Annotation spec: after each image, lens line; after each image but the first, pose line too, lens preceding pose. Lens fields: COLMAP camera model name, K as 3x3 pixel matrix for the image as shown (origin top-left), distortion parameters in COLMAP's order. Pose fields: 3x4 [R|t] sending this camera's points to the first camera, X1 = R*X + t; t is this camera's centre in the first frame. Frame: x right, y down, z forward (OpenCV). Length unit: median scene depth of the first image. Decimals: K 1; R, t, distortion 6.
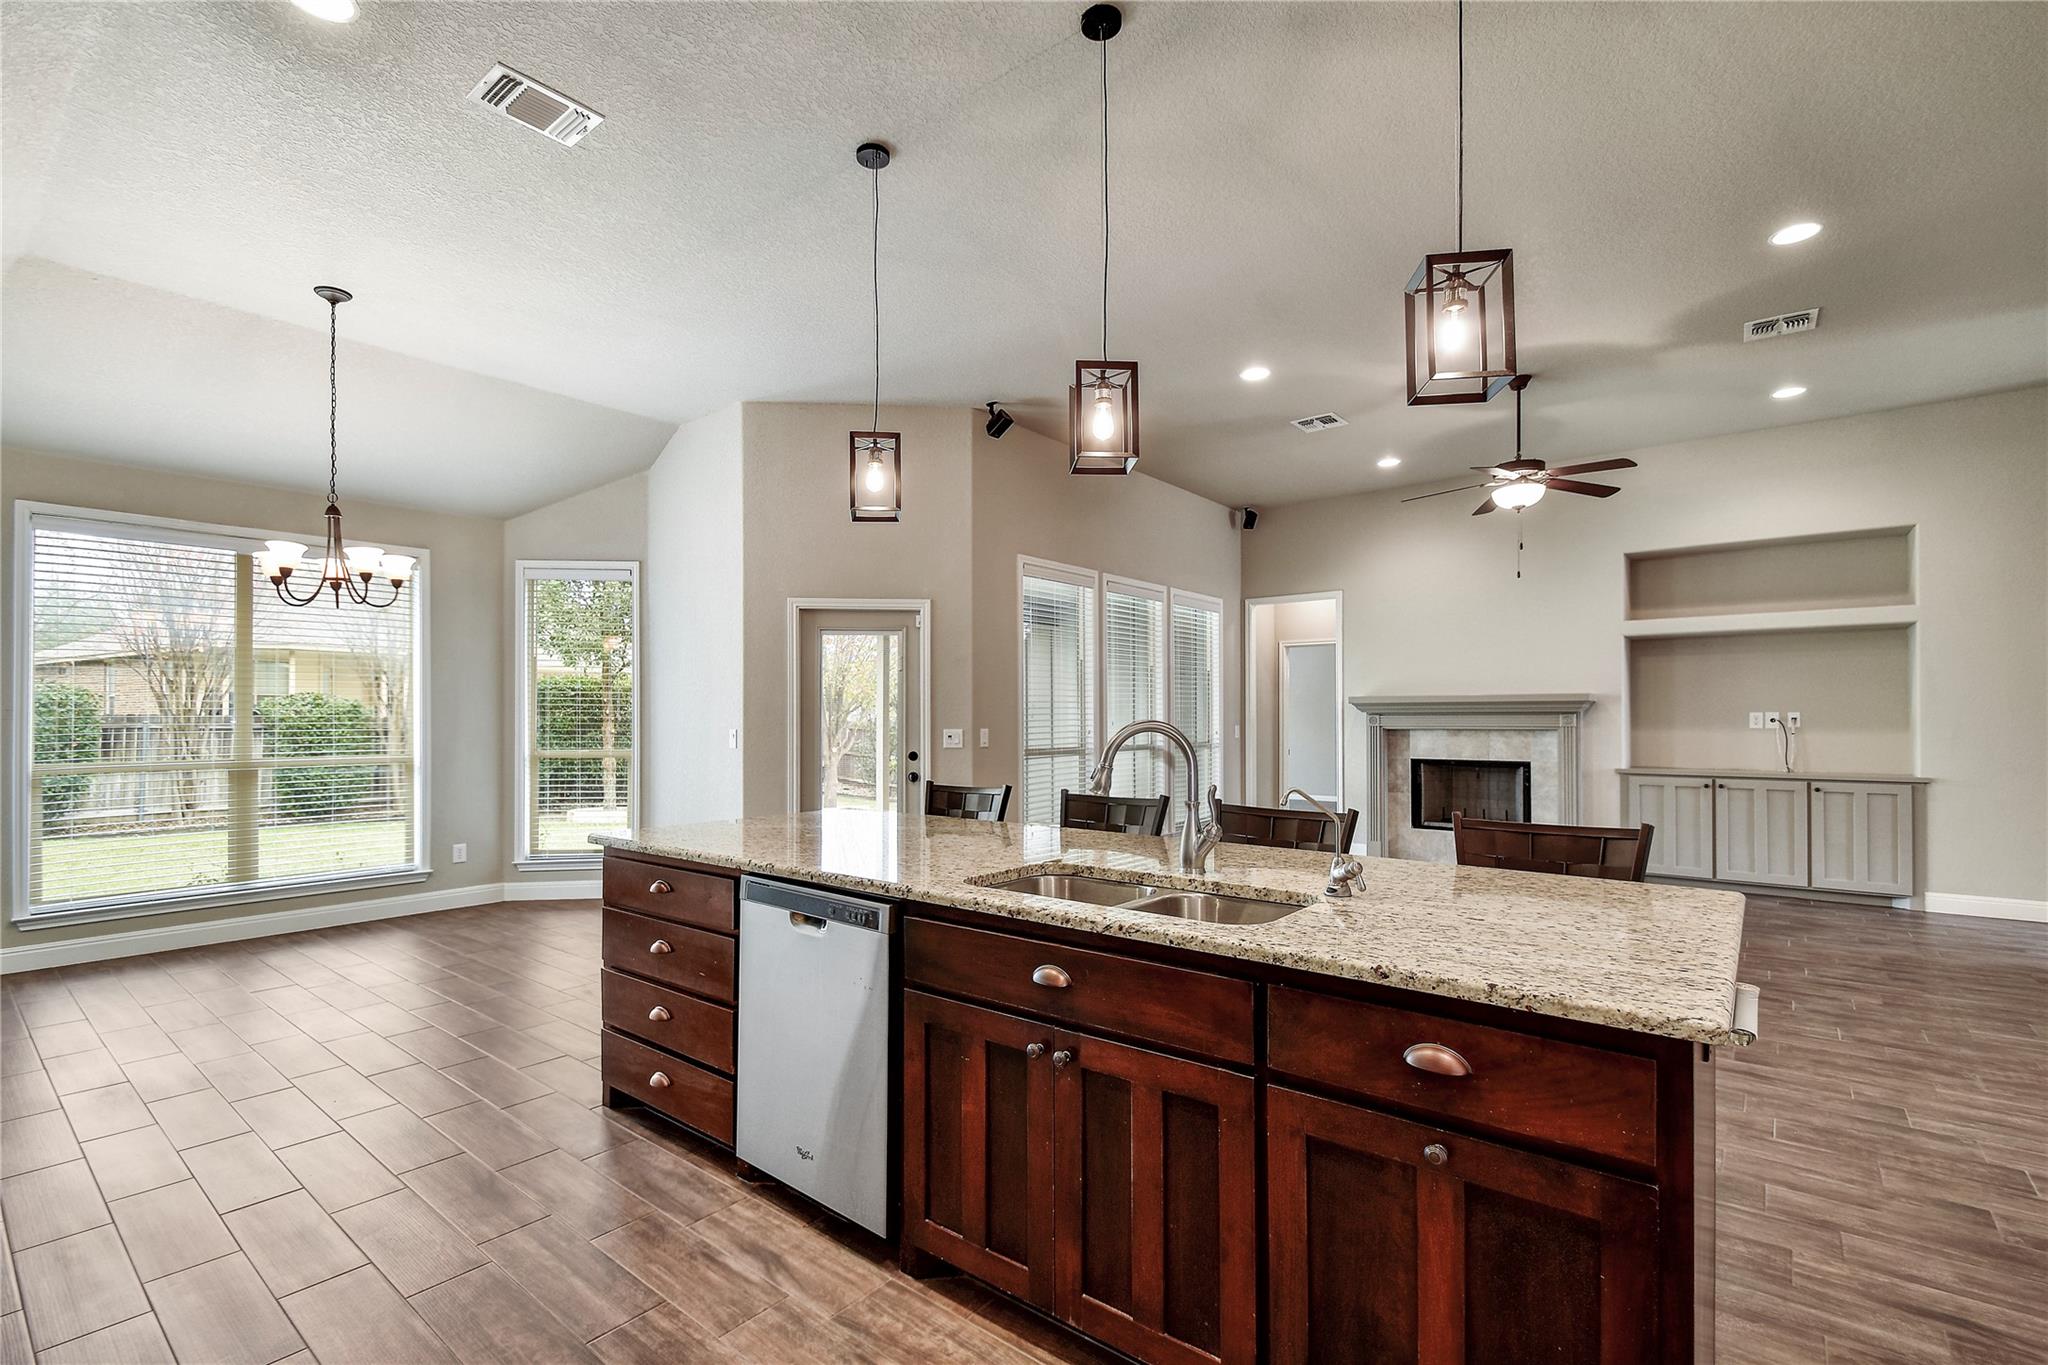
lens RADIAL K [[920.2, 0, 1012.1], [0, 920.2, 712.2], [0, 0, 1]] dist [0.020205, -0.010965]
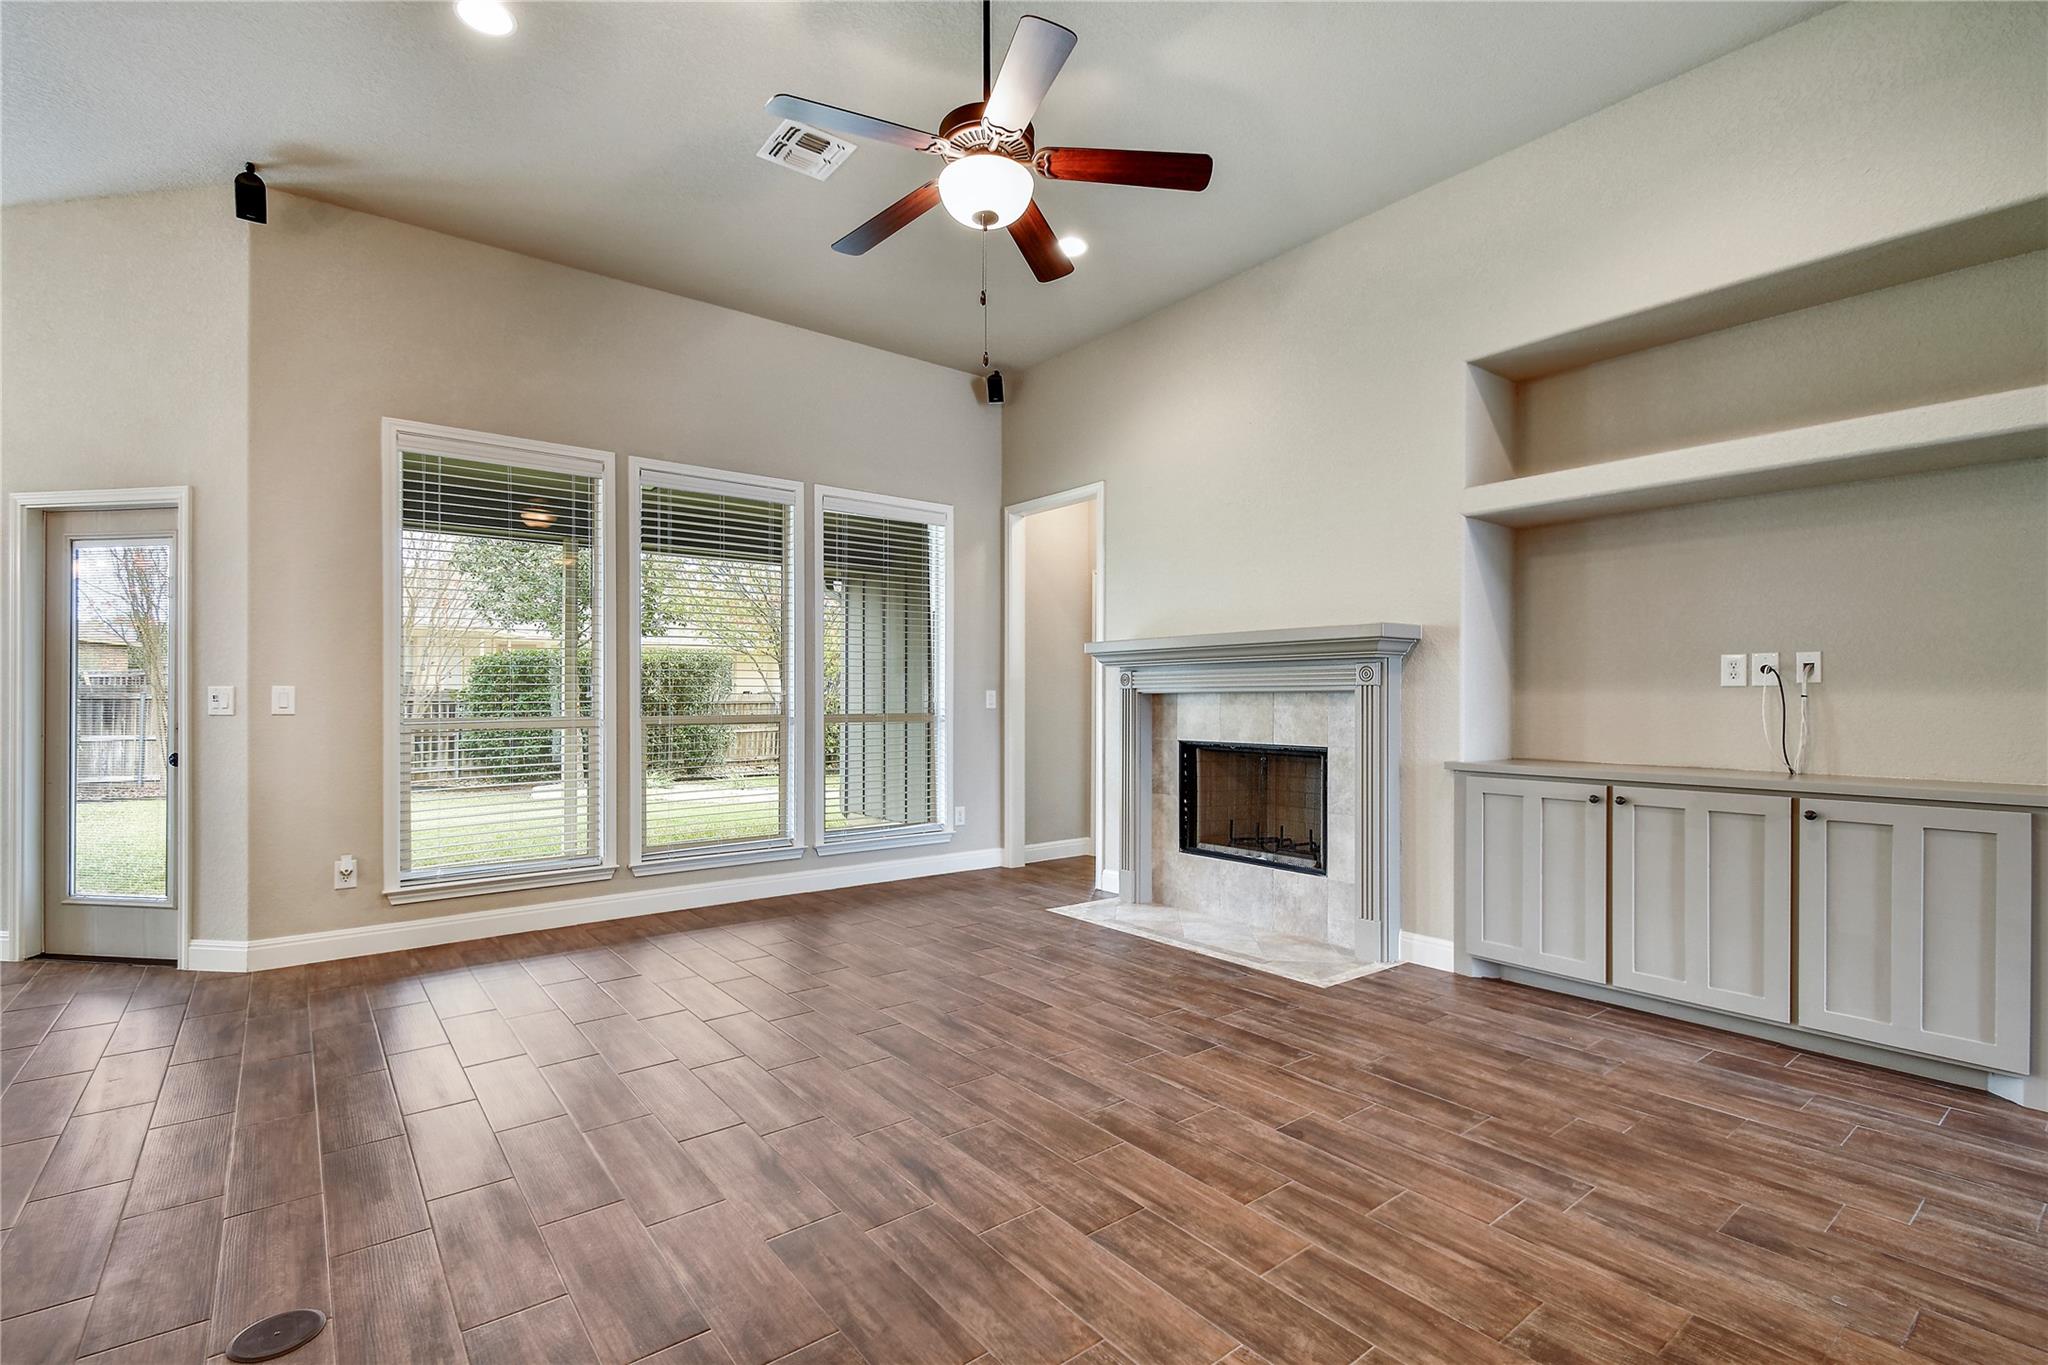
lens RADIAL K [[920.2, 0, 998.3], [0, 920.2, 703.2], [0, 0, 1]] dist [0.020205, -0.010965]
pose [[0.972747, 0.001740, -0.231862, 0.605025], [0.001326, 0.999914, 0.013065, 0.022170], [0.231865, -0.013017, 0.972661, 0.480935]]
